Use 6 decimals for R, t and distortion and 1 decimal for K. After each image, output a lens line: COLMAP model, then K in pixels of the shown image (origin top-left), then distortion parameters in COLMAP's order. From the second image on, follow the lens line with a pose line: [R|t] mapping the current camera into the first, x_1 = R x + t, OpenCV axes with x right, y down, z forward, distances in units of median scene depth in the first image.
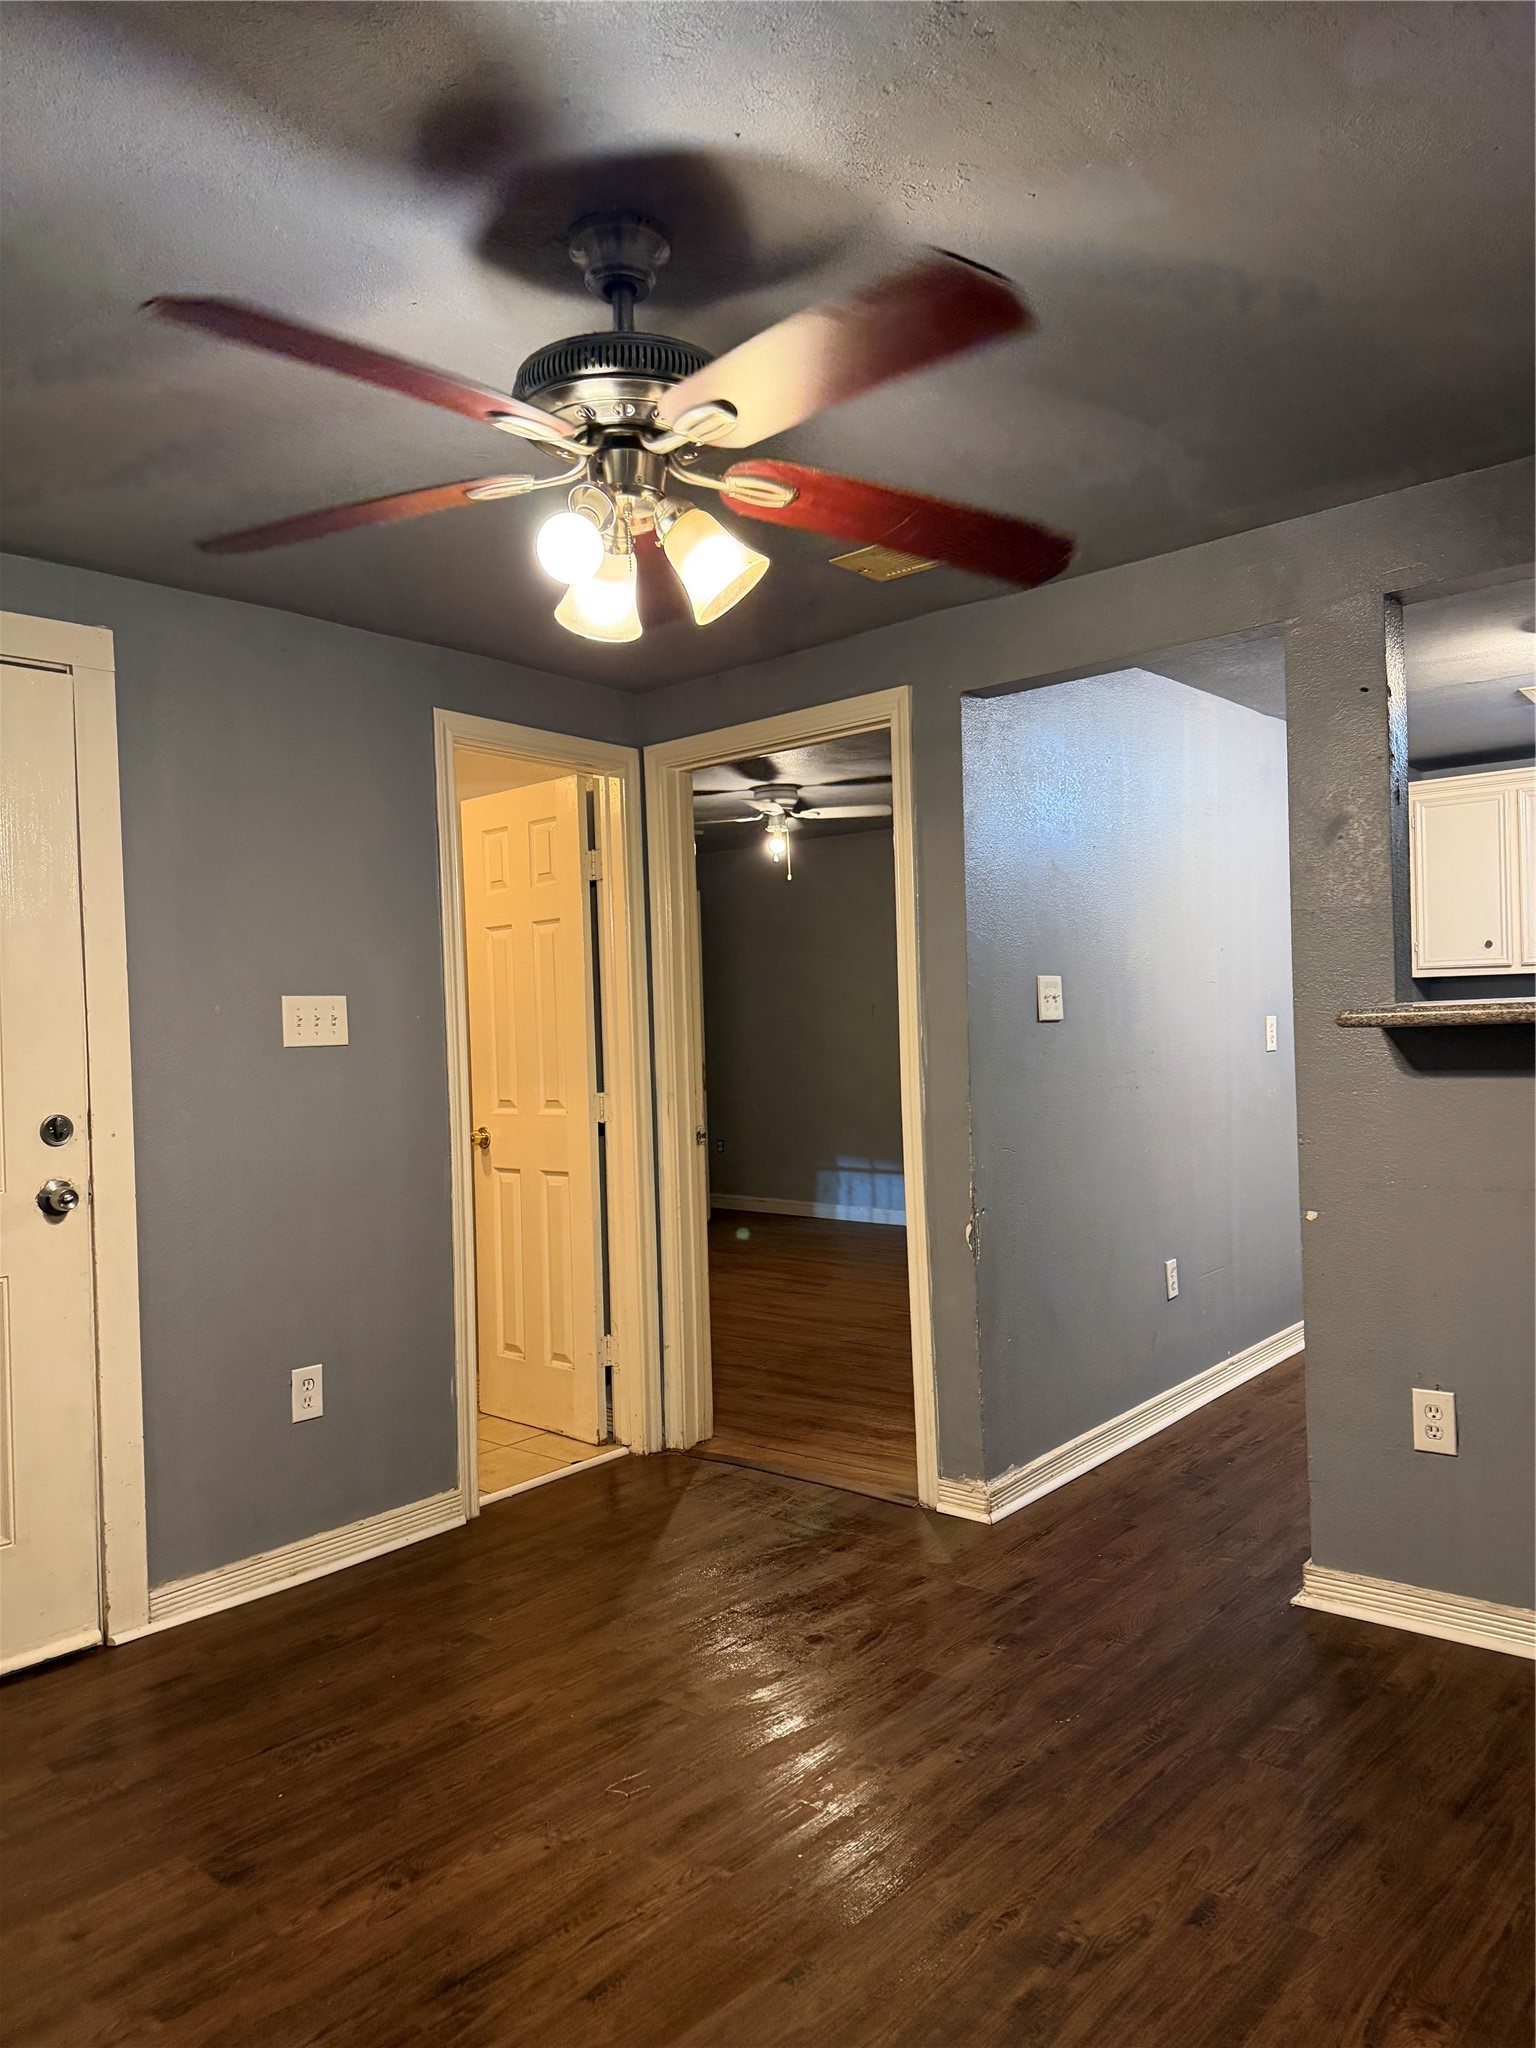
lens RADIAL K [[1415.0, 0, 761.4], [0, 1415.0, 1006.9], [0, 0, 1]] dist [0.004773, -0.017438]
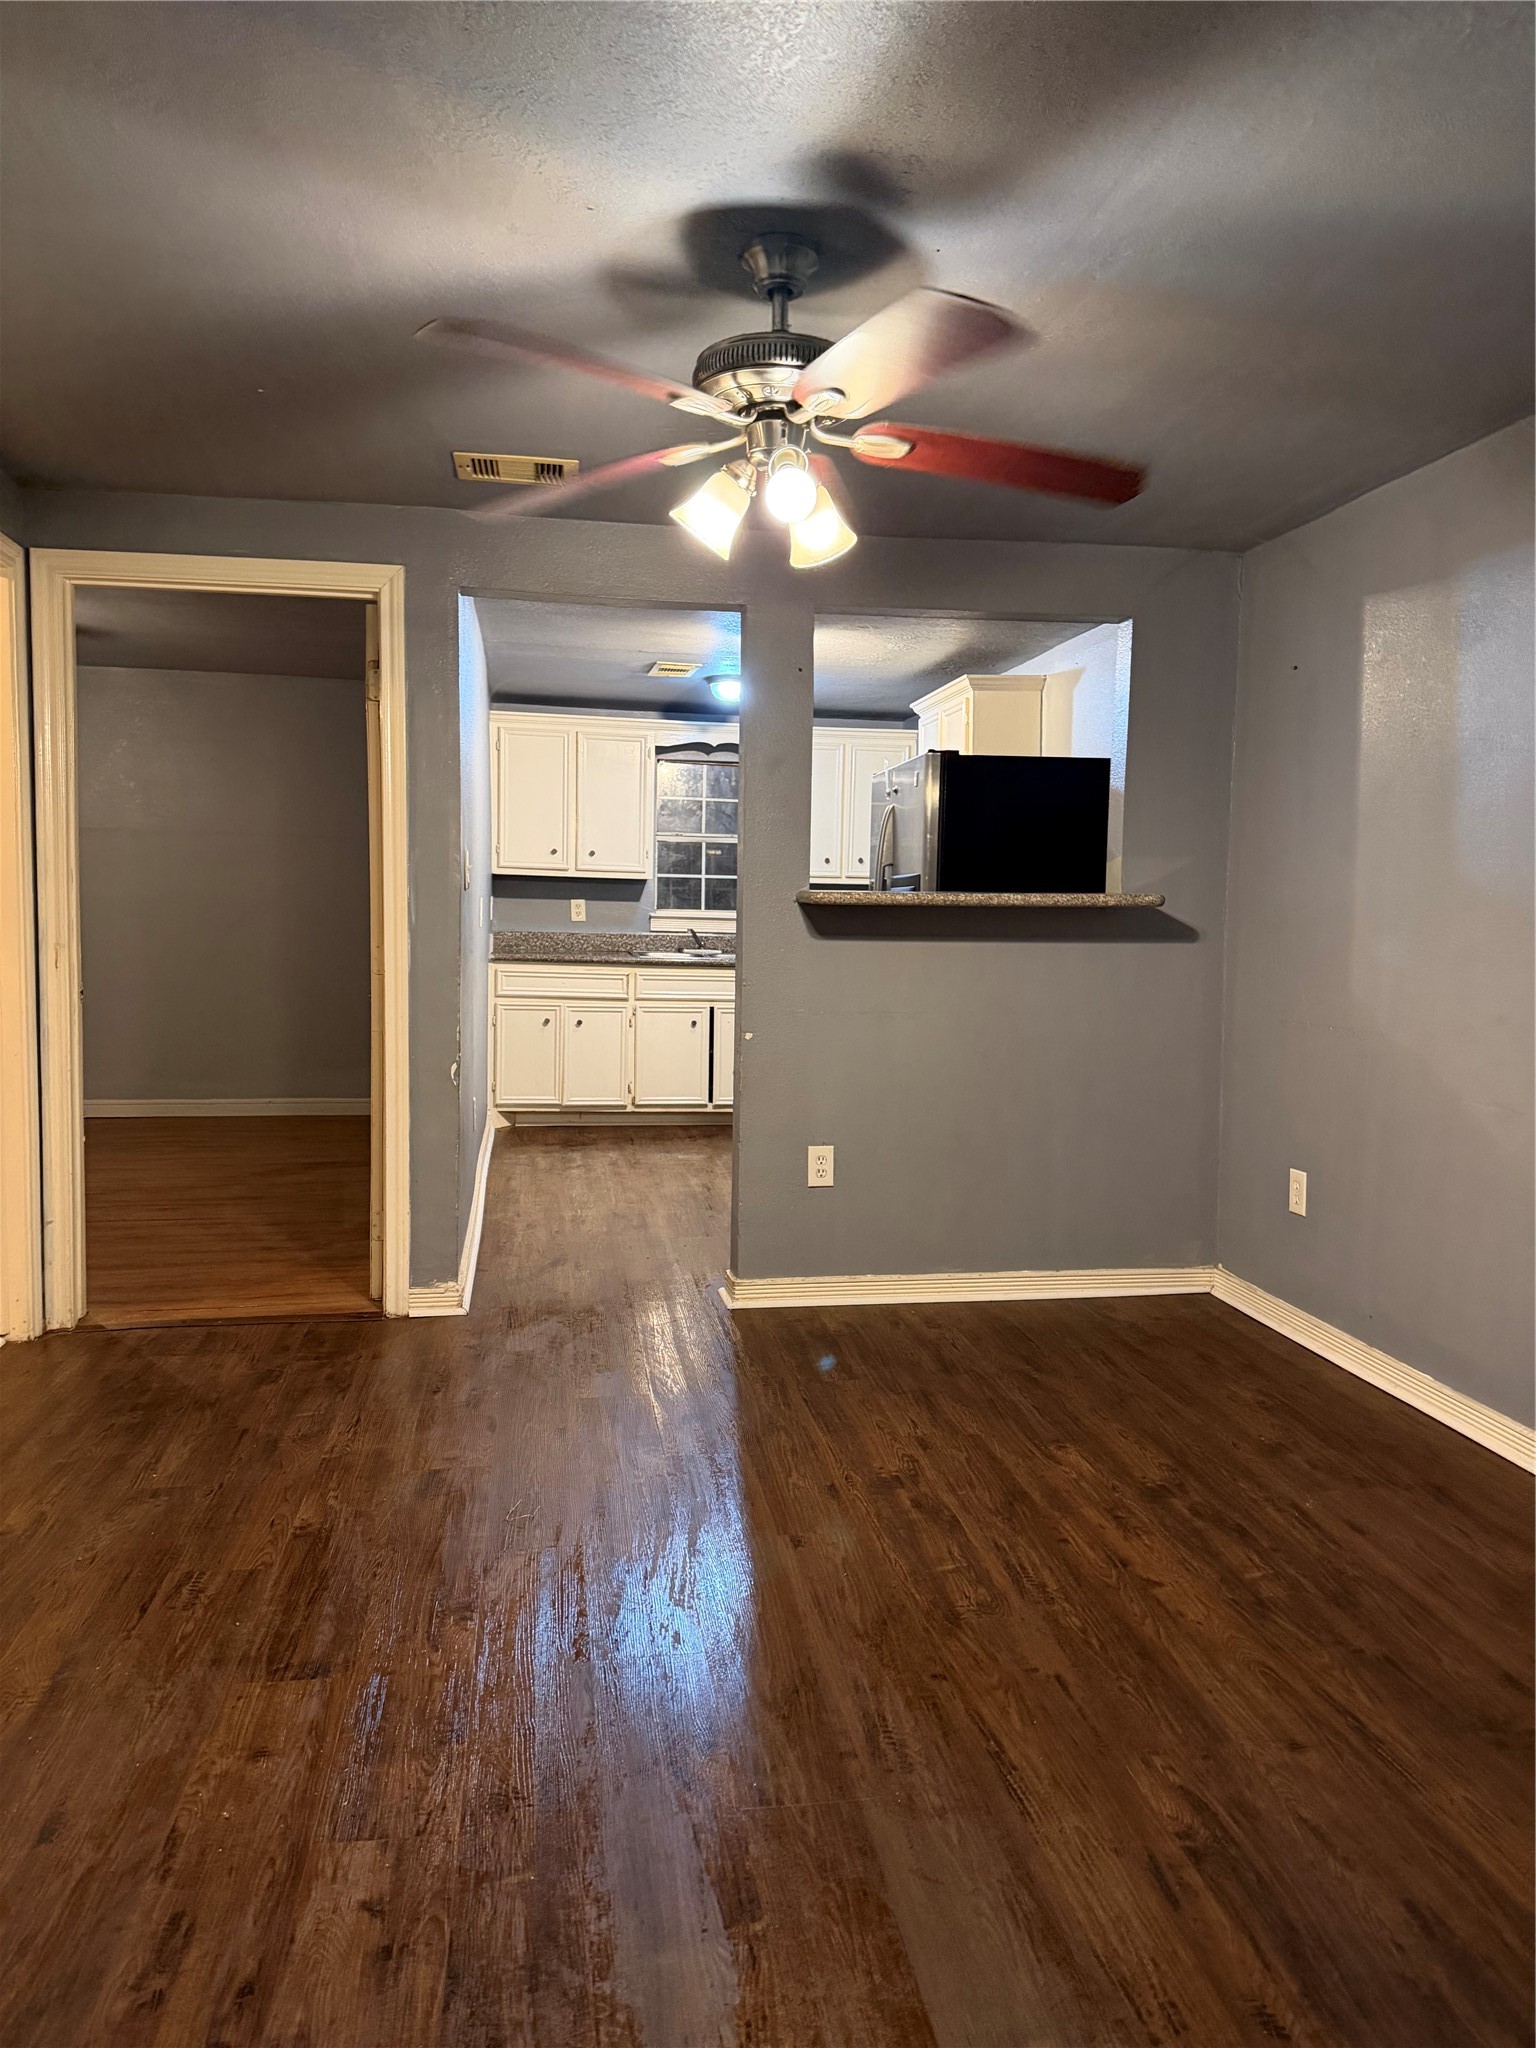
lens RADIAL K [[1415.0, 0, 760.1], [0, 1415.0, 1024.5], [0, 0, 1]] dist [0.004773, -0.017438]
pose [[0.646403, -0.016813, 0.762811, -0.981190], [-0.040600, 0.997583, 0.056391, 0.091550], [-0.761915, -0.067421, 0.644158, 0.150974]]
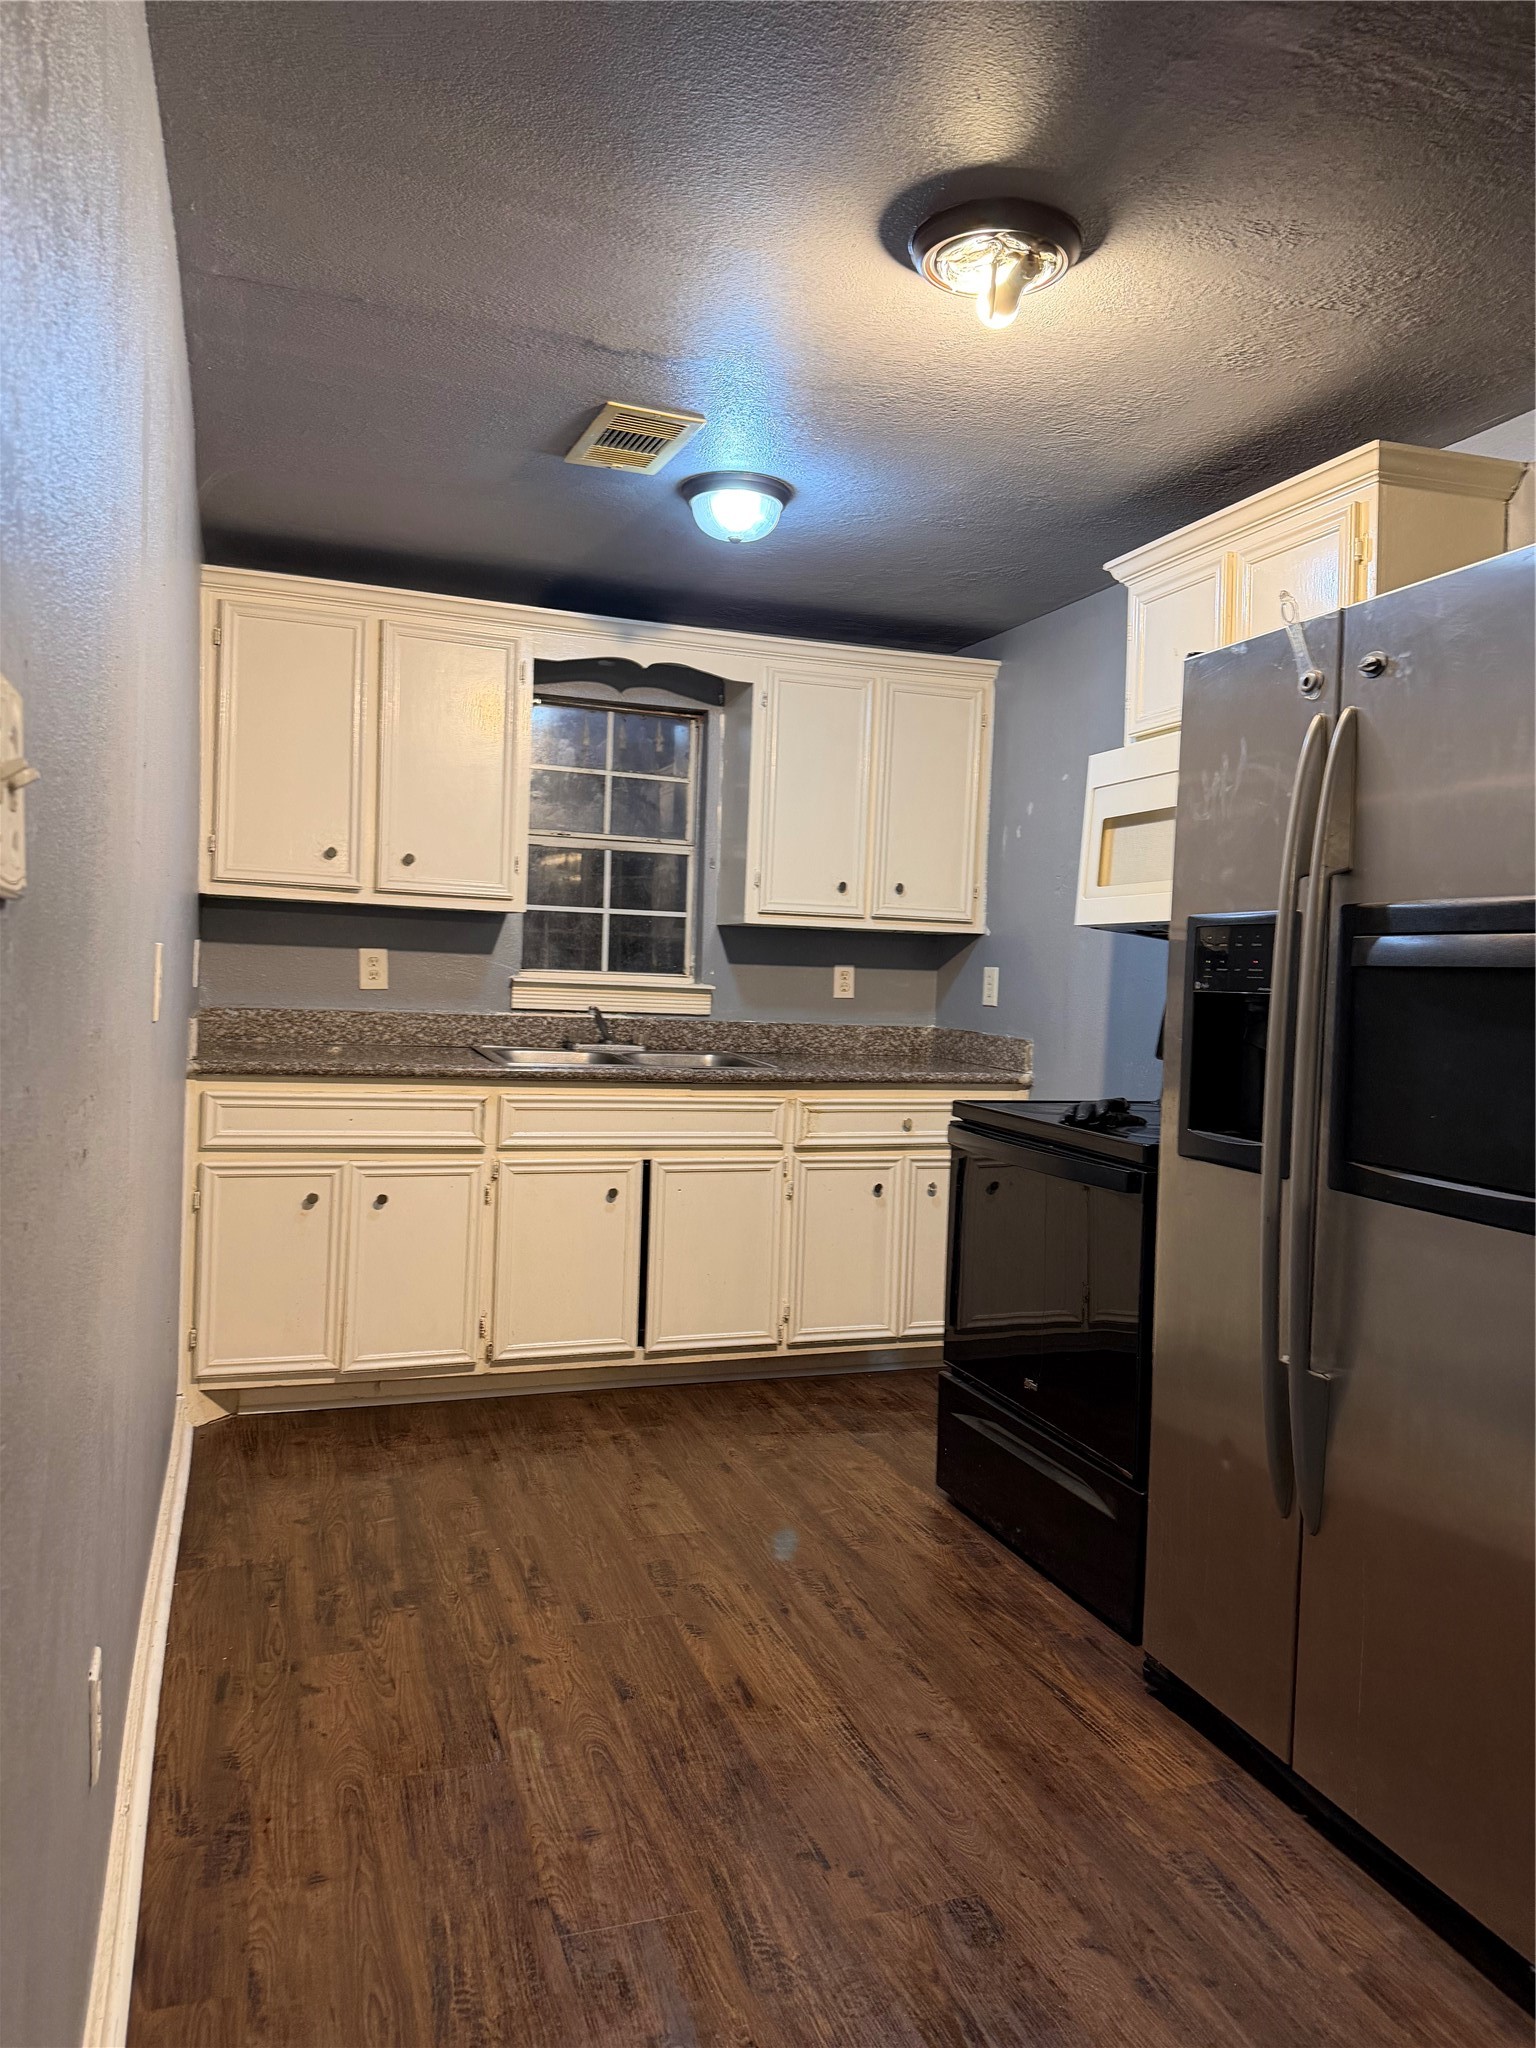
lens RADIAL K [[1415.0, 0, 778.2], [0, 1415.0, 995.9], [0, 0, 1]] dist [0.004773, -0.017438]
pose [[0.484733, 0.034806, 0.873969, 0.198644], [-0.049654, 0.998692, -0.012233, 0.051649], [-0.873251, -0.037467, 0.485827, 1.590577]]
